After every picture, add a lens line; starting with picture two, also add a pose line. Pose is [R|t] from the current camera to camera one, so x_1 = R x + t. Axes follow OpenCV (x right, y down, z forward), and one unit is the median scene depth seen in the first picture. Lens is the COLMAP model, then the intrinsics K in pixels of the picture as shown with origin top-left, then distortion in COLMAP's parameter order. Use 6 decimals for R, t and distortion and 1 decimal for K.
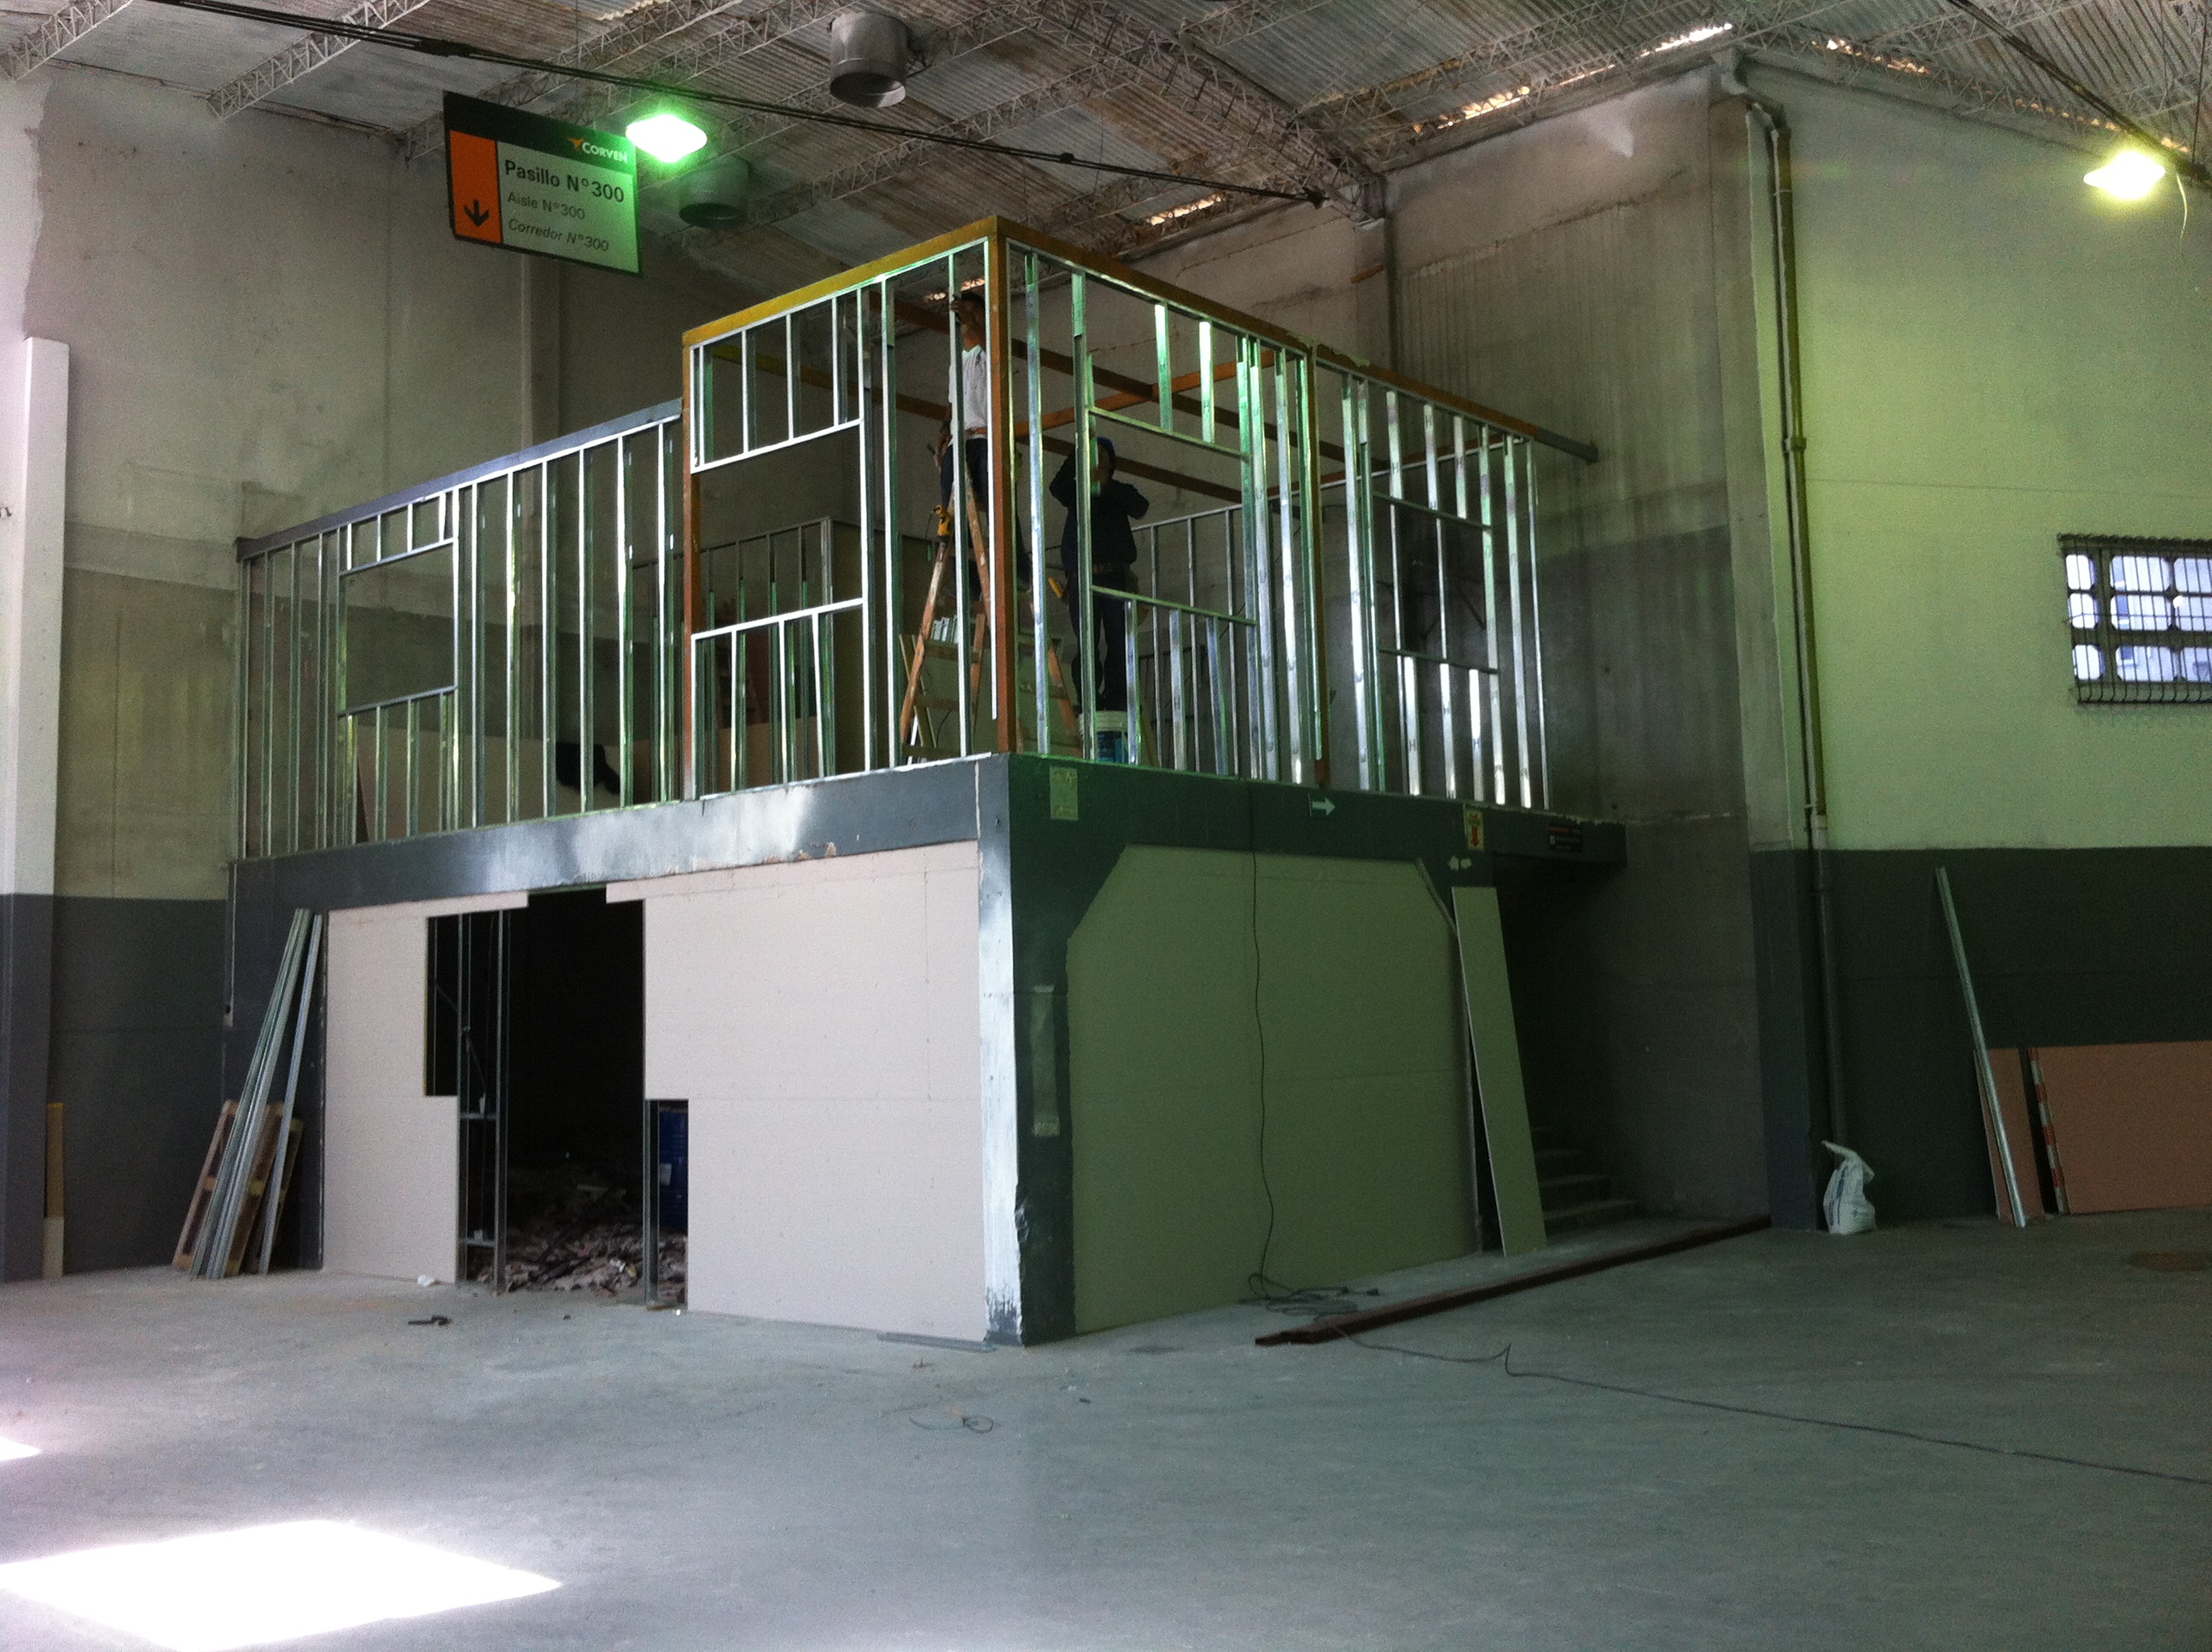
lens RADIAL K [[2124.2, 0, 1145.1], [0, 2124.2, 819.7], [0, 0, 1]] dist [0.096268, -0.307058]
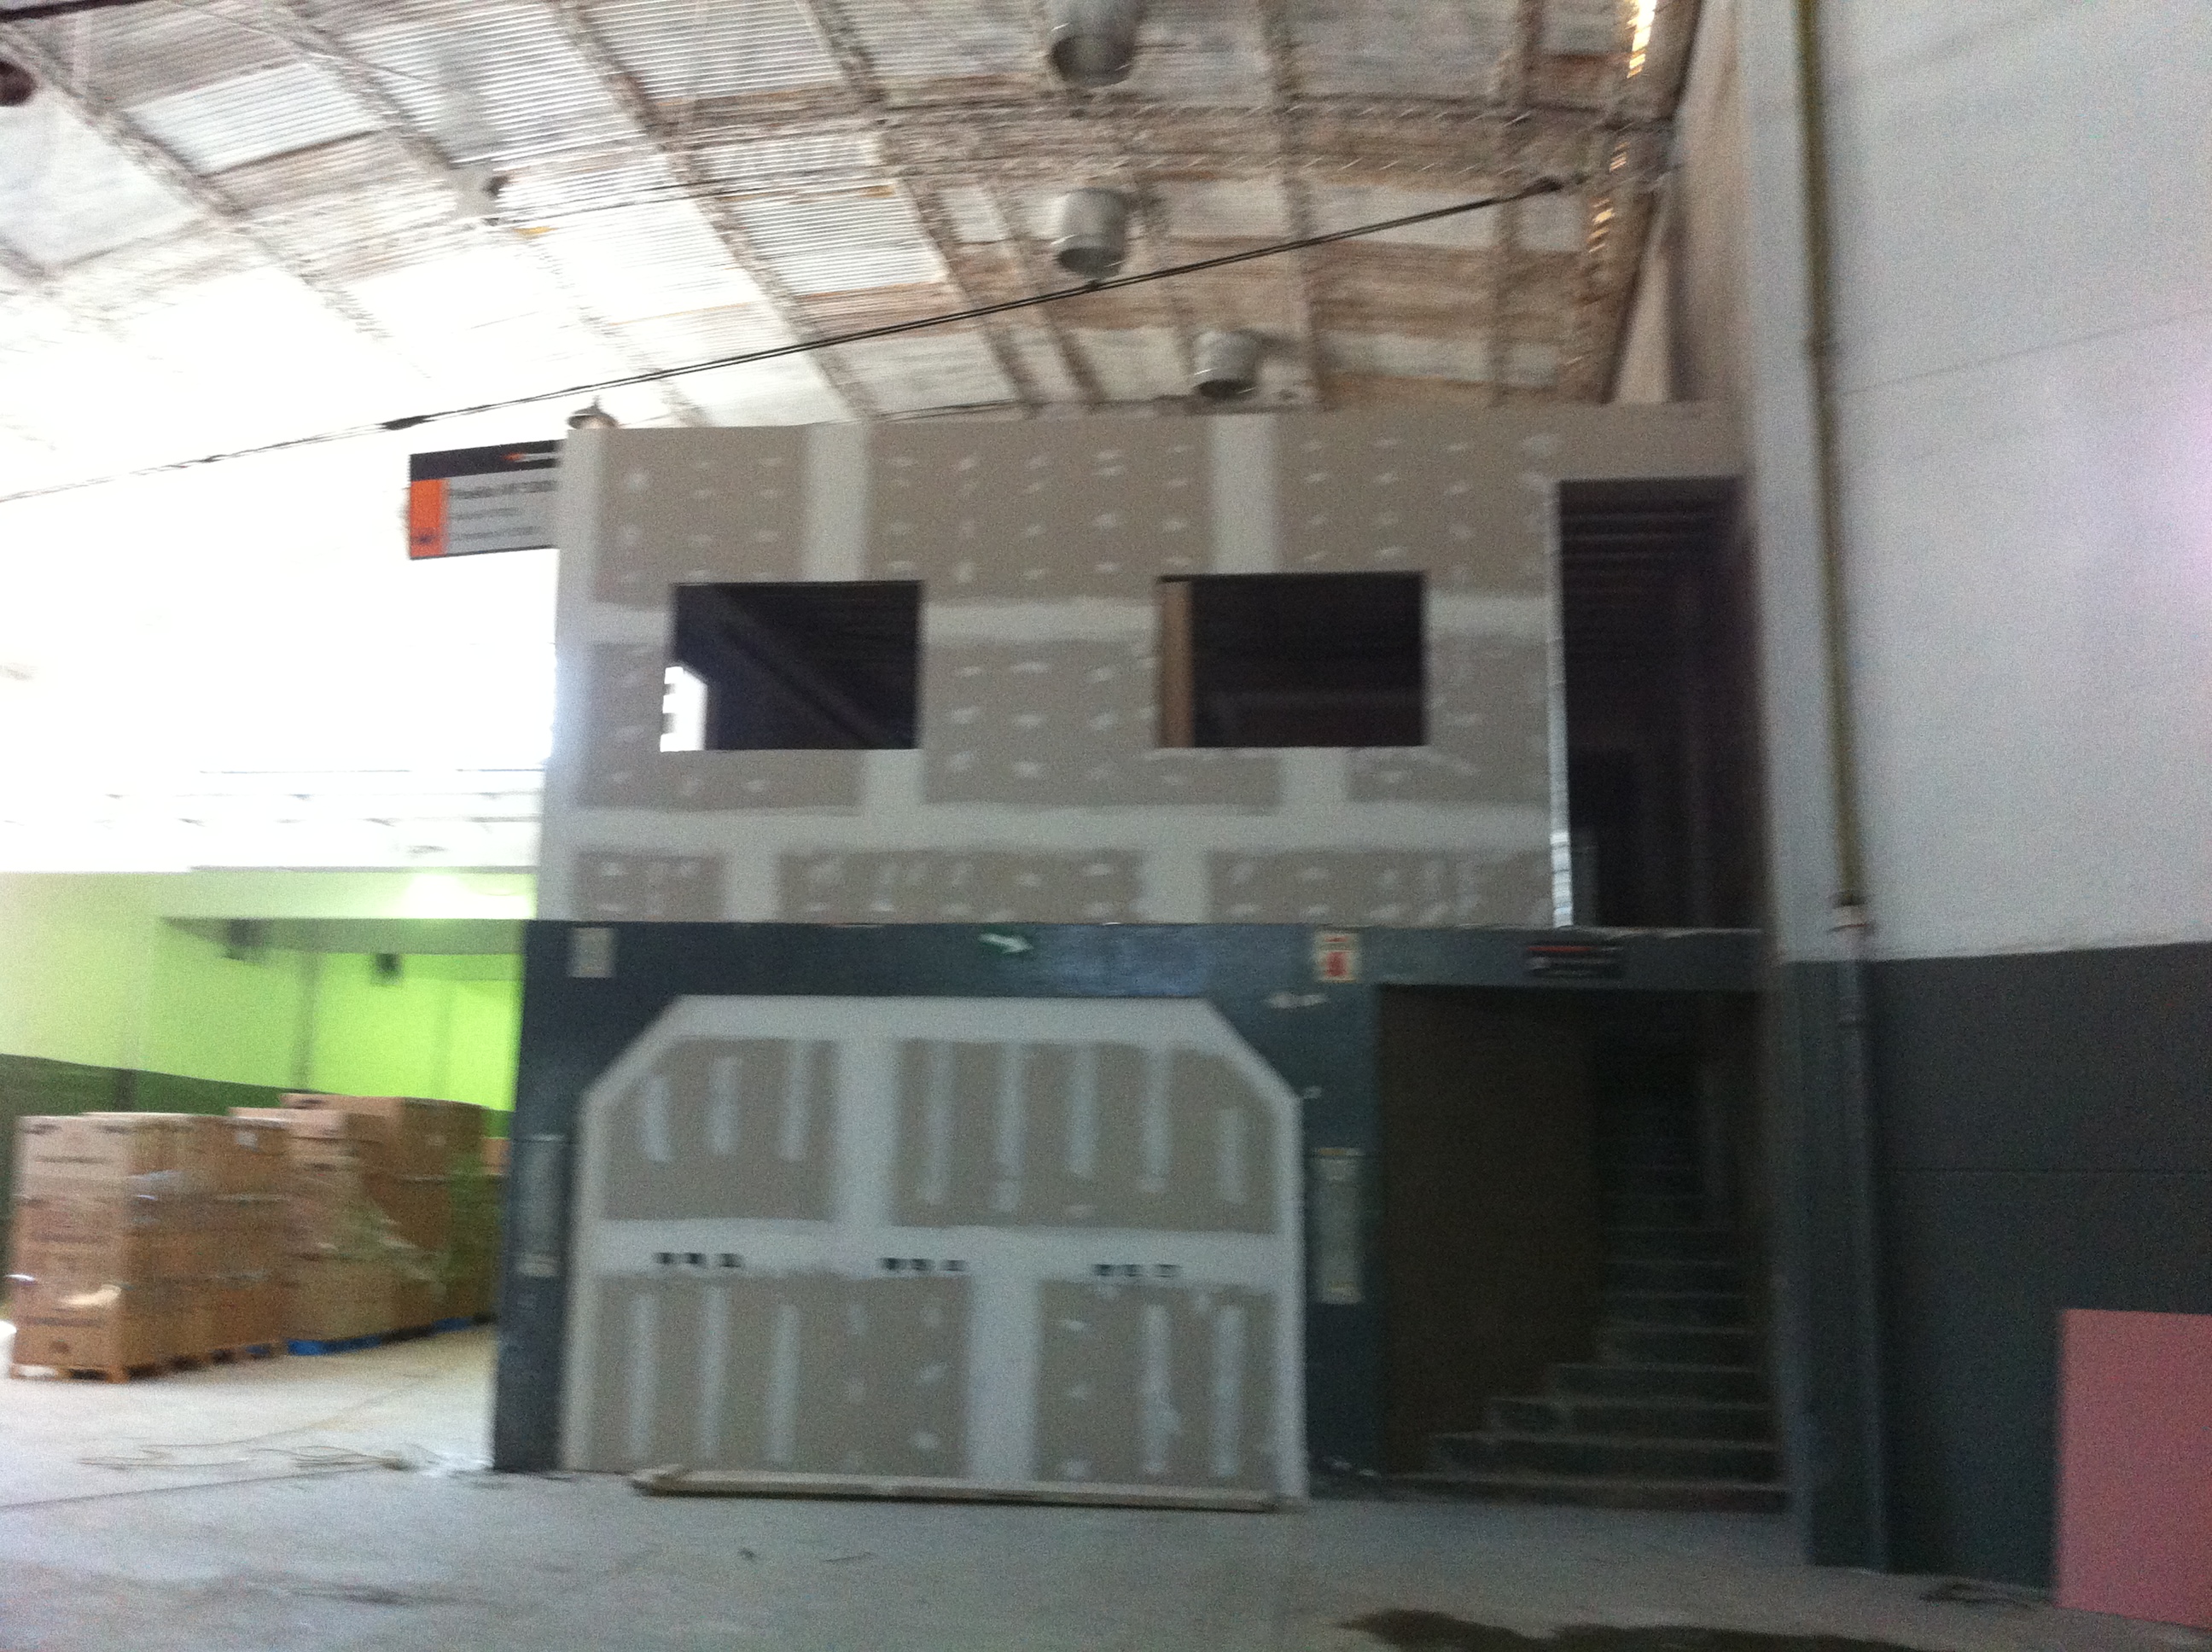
lens RADIAL K [[2124.2, 0, 1145.1], [0, 2124.2, 819.7], [0, 0, 1]] dist [0.096268, -0.307058]
pose [[0.535845, -0.097859, -0.838626, 0.745877], [0.040572, 0.995097, -0.090194, 0.021285], [0.843341, 0.014305, 0.537188, 0.484374]]
